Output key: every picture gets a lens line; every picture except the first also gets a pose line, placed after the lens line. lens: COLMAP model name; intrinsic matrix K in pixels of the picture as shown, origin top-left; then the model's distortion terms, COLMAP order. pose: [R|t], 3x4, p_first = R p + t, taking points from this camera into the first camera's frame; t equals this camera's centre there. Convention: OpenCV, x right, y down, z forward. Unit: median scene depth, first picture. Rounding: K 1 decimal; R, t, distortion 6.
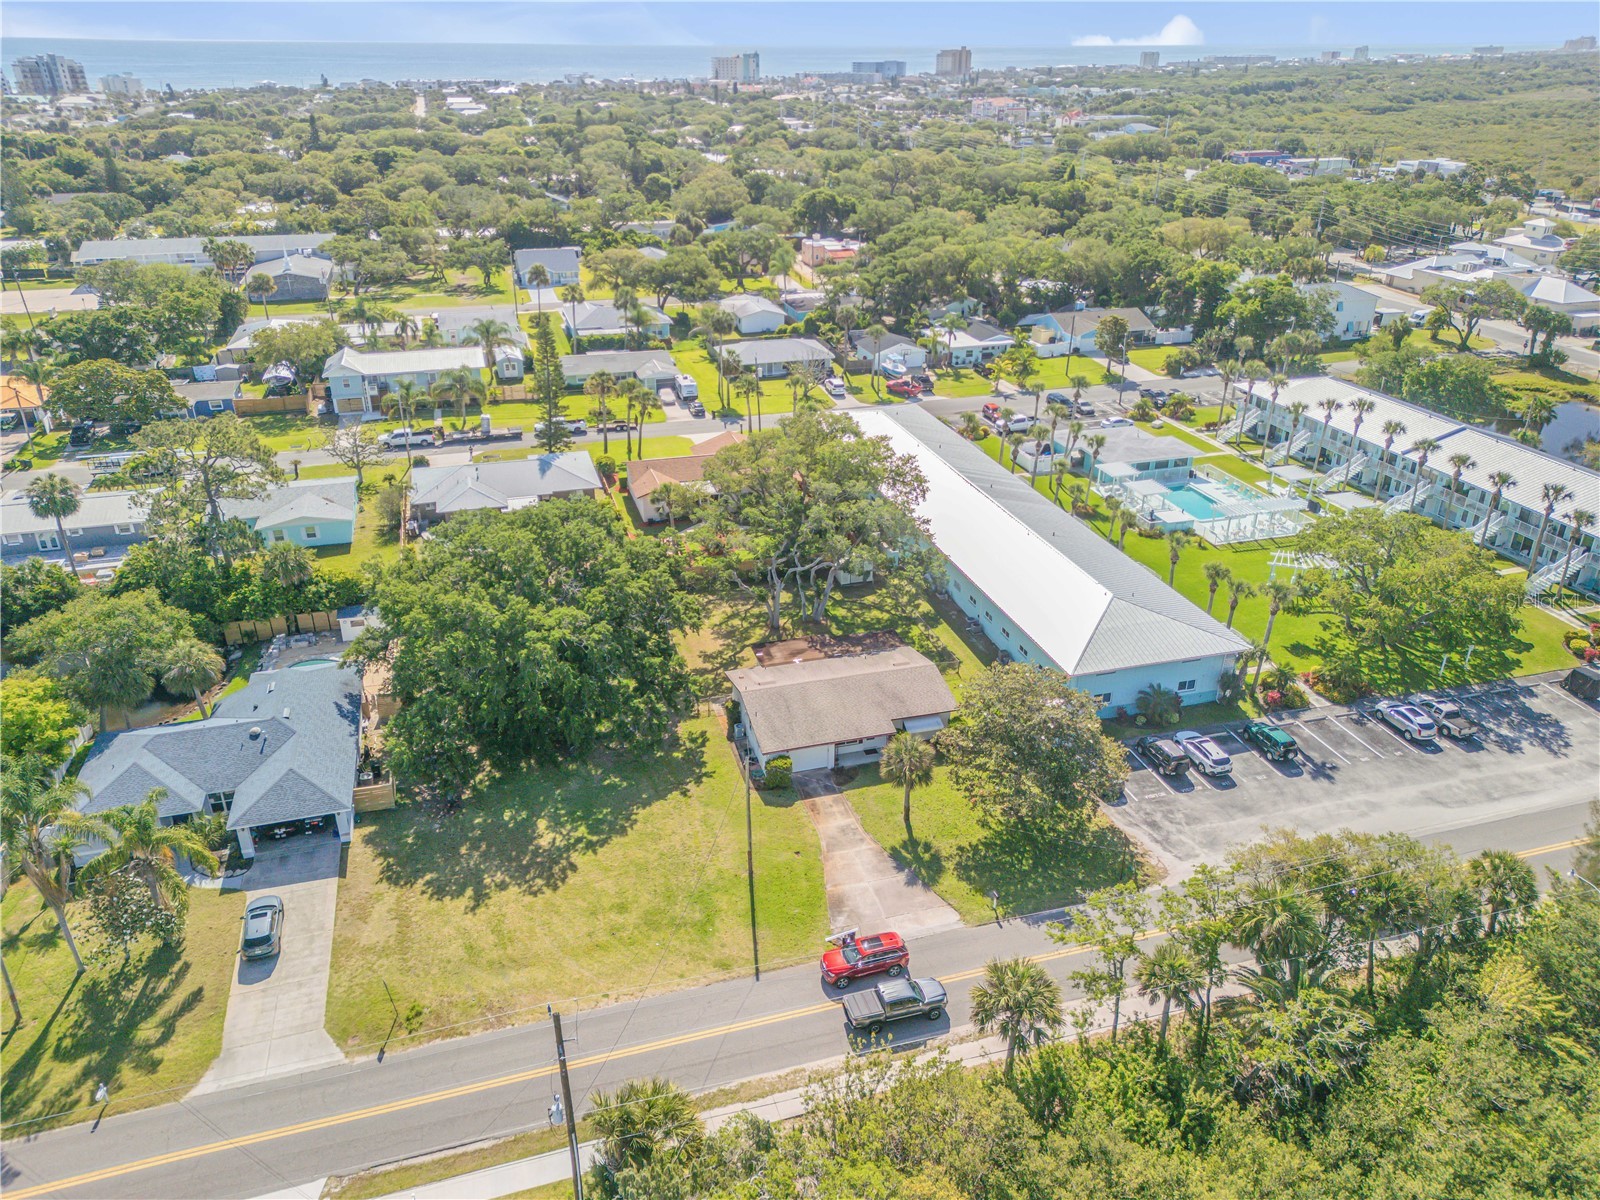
lens RADIAL K [[1140.3, 0, 799.8], [0, 1140.3, 598.5], [0, 0, 1]] dist [0.053758, -0.040422]
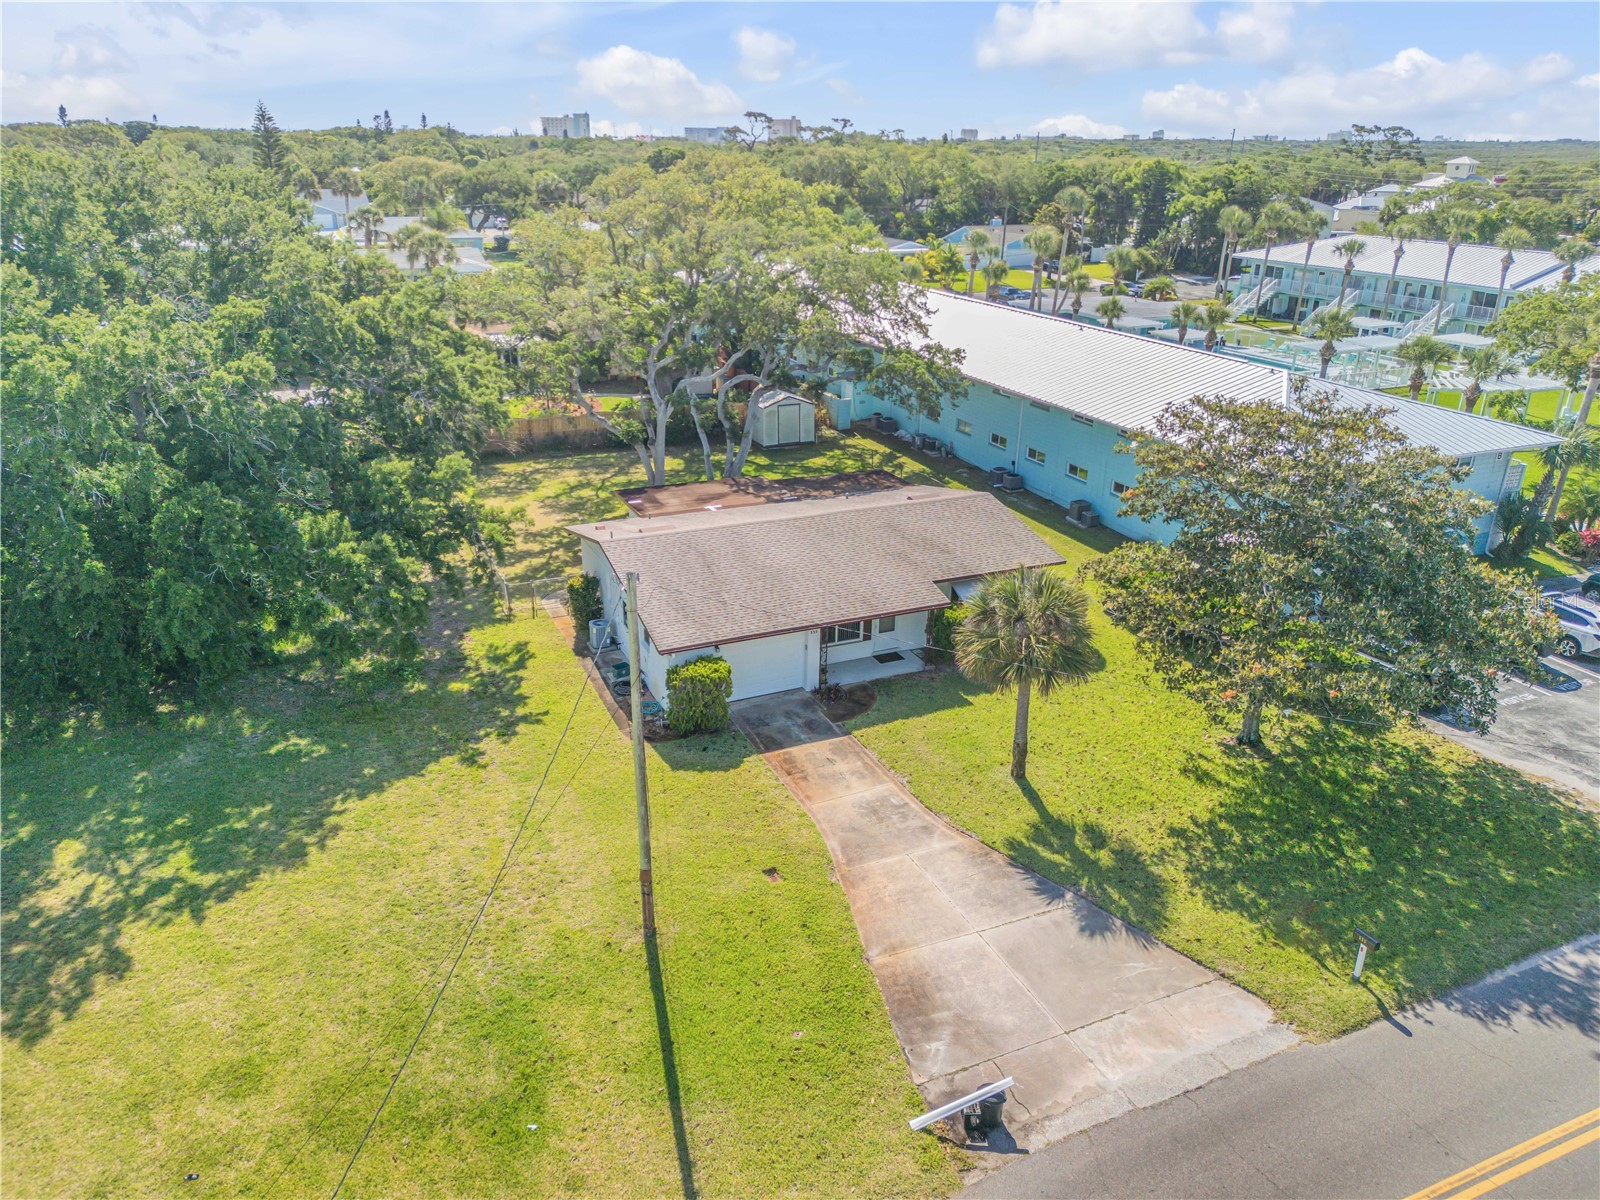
lens RADIAL K [[1140.3, 0, 791.2], [0, 1140.3, 590.9], [0, 0, 1]] dist [0.053758, -0.040422]
pose [[0.991502, -0.044266, 0.122330, -0.030952], [0.053584, 0.995820, -0.073962, 0.131023], [-0.118545, 0.079889, 0.989730, 0.512443]]
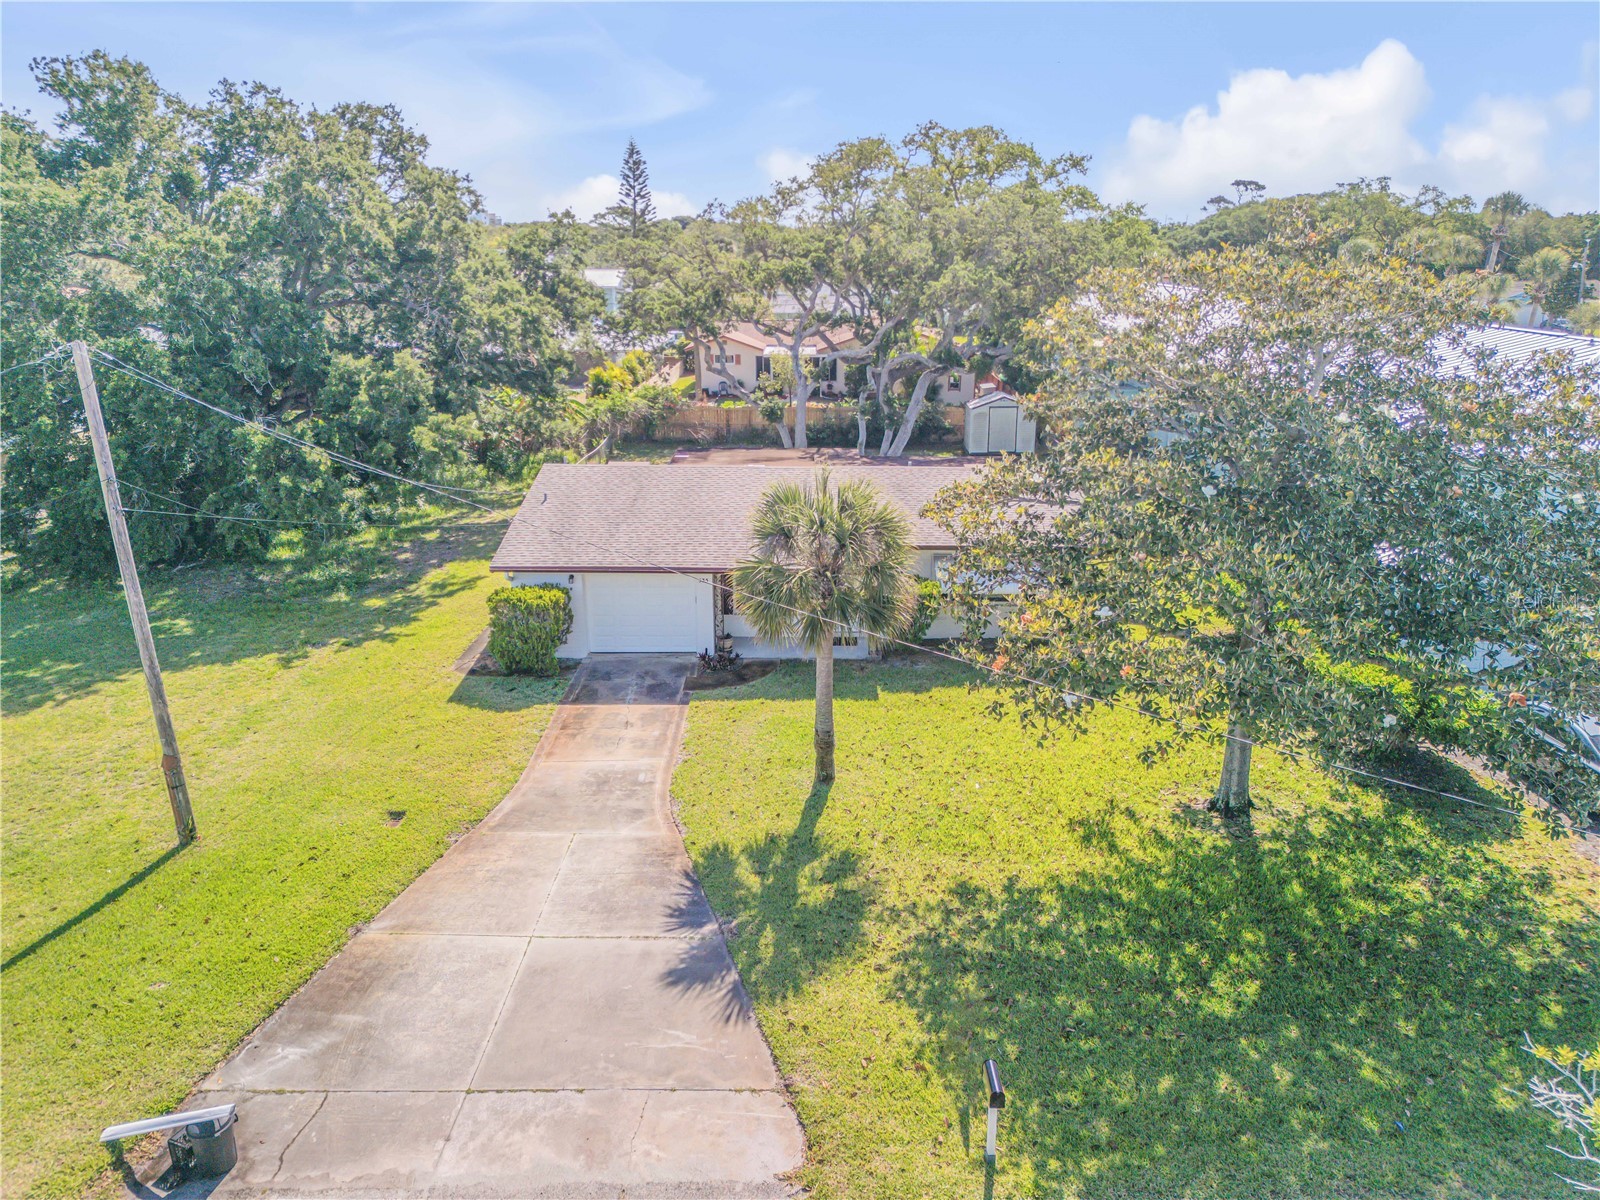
lens RADIAL K [[1140.3, 0, 797.4], [0, 1140.3, 603.7], [0, 0, 1]] dist [0.053758, -0.040422]
pose [[0.952723, 0.083001, -0.292282, 0.145173], [-0.126160, 0.983184, -0.132033, 0.161574], [0.276408, 0.162665, 0.947174, 0.615200]]
